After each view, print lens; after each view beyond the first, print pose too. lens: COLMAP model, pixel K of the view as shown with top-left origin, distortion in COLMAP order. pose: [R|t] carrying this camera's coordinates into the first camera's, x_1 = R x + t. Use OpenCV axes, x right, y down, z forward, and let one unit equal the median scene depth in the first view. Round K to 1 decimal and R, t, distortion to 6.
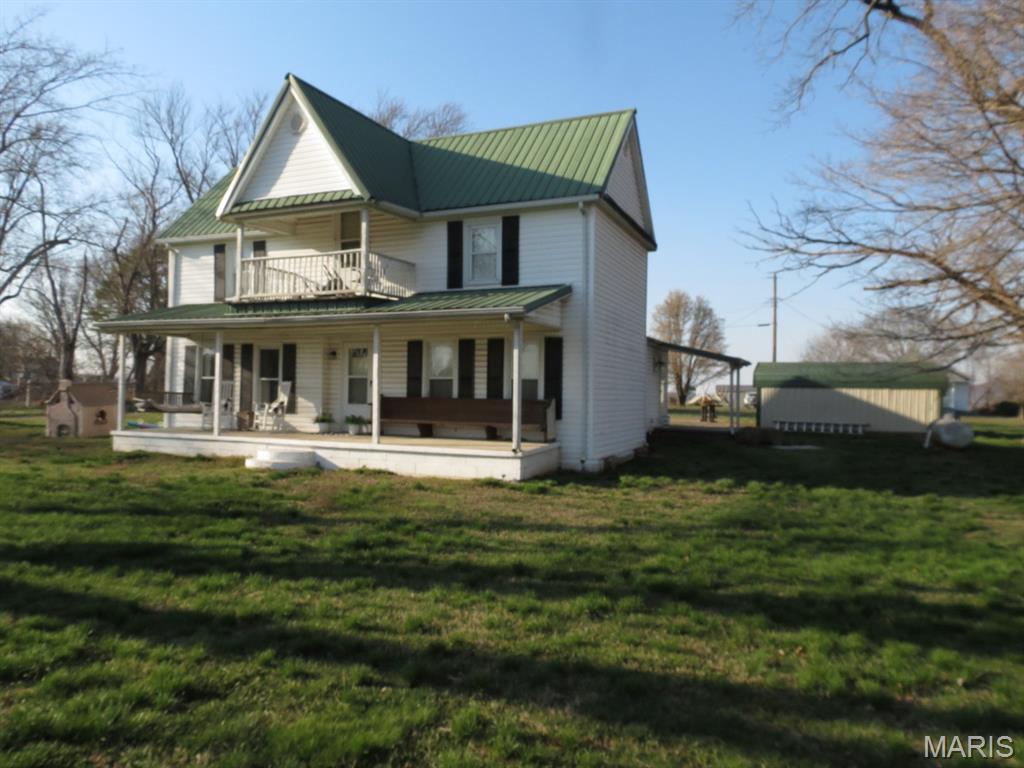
lens RADIAL K [[733.3, 0, 512.0], [0, 733.3, 384.0], [0, 0, 1]] dist [-0.048410, -0.002732]
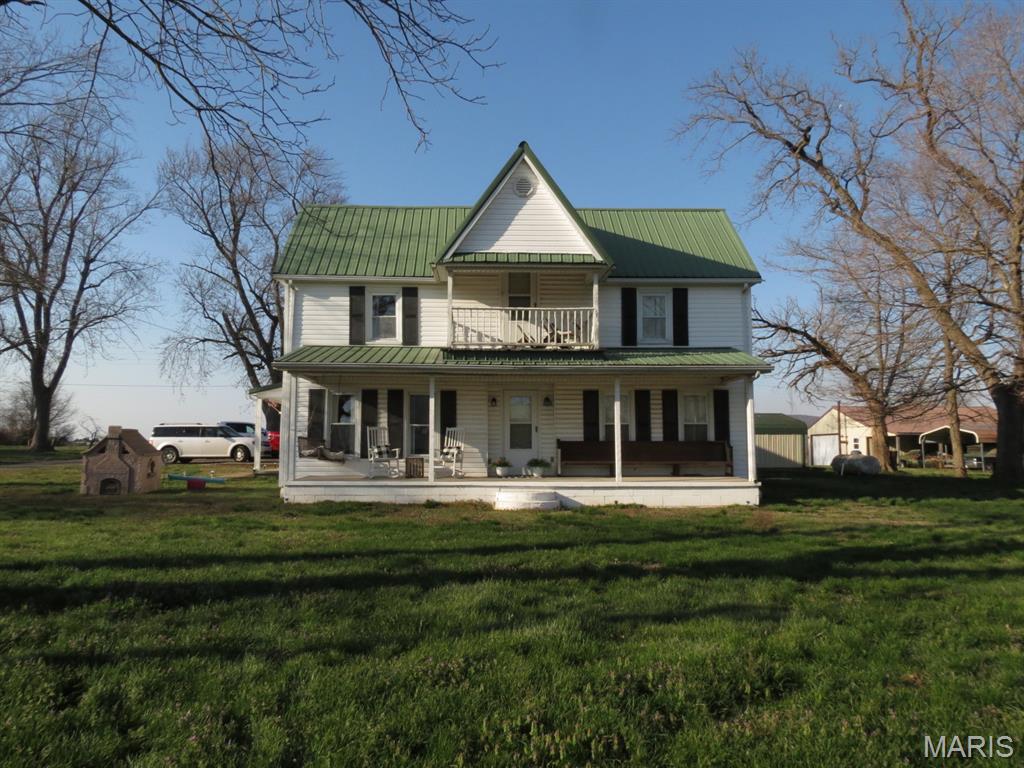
lens RADIAL K [[733.3, 0, 512.0], [0, 733.3, 384.0], [0, 0, 1]] dist [-0.048410, -0.002732]
pose [[0.907677, 0.024572, 0.418949, -0.721508], [0.005288, 0.997536, -0.069964, 0.008862], [-0.419636, 0.065720, 0.905310, 0.040423]]
